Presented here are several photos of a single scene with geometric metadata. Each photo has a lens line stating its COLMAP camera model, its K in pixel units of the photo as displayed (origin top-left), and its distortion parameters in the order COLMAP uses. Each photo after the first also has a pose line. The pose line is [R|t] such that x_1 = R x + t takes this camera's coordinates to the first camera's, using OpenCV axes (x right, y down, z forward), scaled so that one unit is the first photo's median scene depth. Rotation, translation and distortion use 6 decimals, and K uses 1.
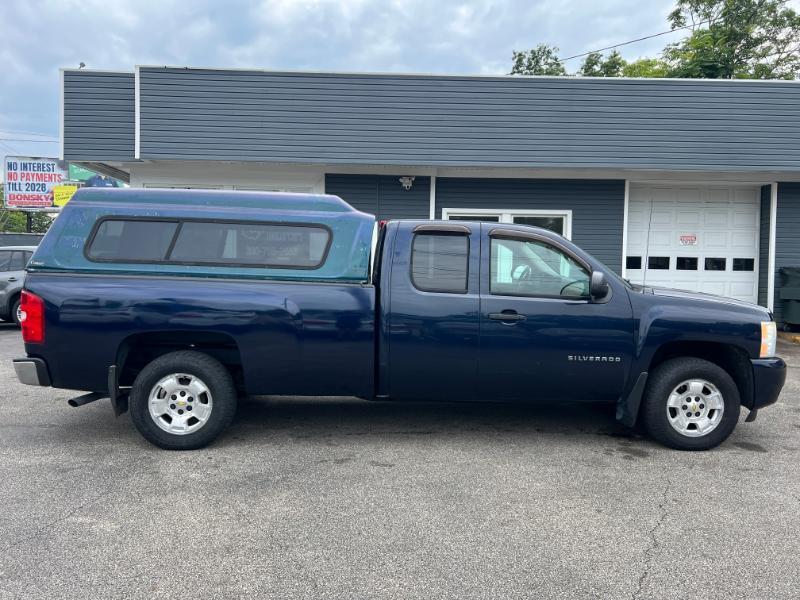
lens RADIAL K [[598.8, 0, 405.4], [0, 598.8, 298.7], [0, 0, 1]] dist [0.047393, -0.052514]
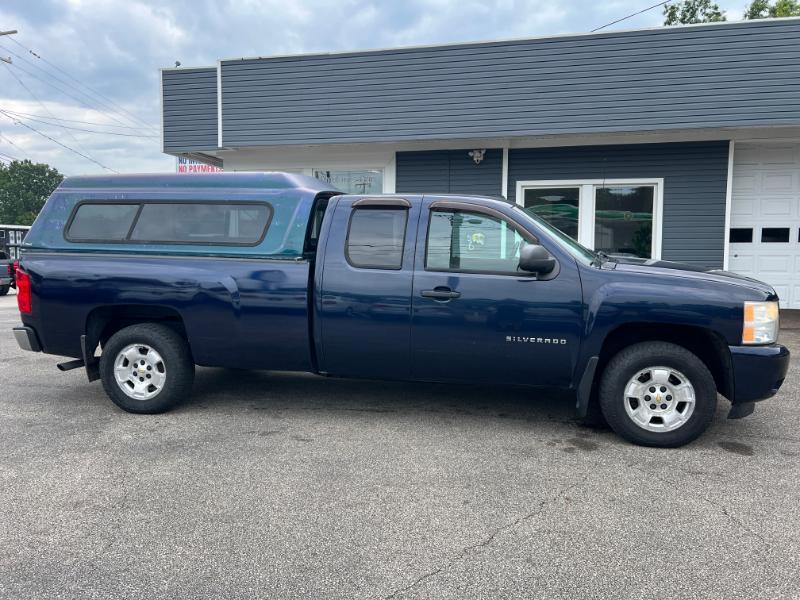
lens RADIAL K [[599.0, 0, 409.7], [0, 599.0, 299.1], [0, 0, 1]] dist [0.050816, -0.059936]
pose [[0.967846, 0.008425, -0.251401, 0.360390], [0.000418, 0.999384, 0.035103, 0.005330], [0.251542, -0.034079, 0.967246, 0.070895]]
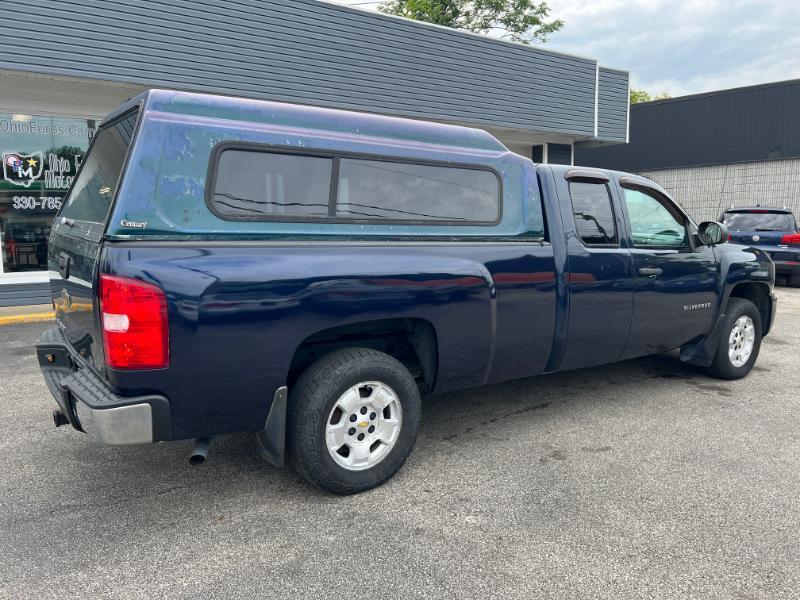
lens RADIAL K [[598.7, 0, 401.6], [0, 598.7, 297.5], [0, 0, 1]] dist [0.061400, -0.081254]
pose [[0.848595, -0.083369, 0.522433, -0.665189], [0.044193, 0.995225, 0.087033, -0.028240], [-0.527194, -0.050767, 0.848227, 0.391797]]
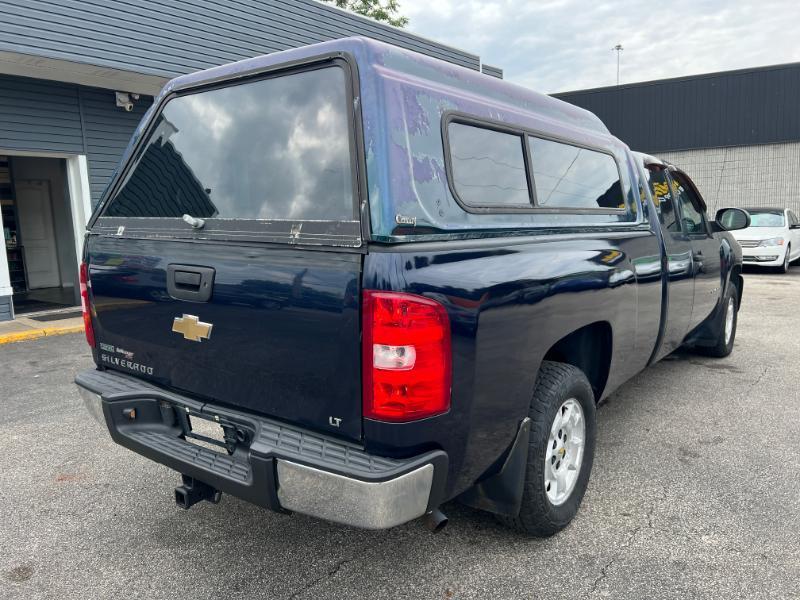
lens RADIAL K [[598.7, 0, 401.6], [0, 598.7, 297.5], [0, 0, 1]] dist [0.061400, -0.081254]
pose [[0.656697, -0.133052, 0.742325, -0.869634], [0.075595, 0.990970, 0.110744, -0.049543], [-0.750357, -0.016609, 0.660825, 0.713038]]
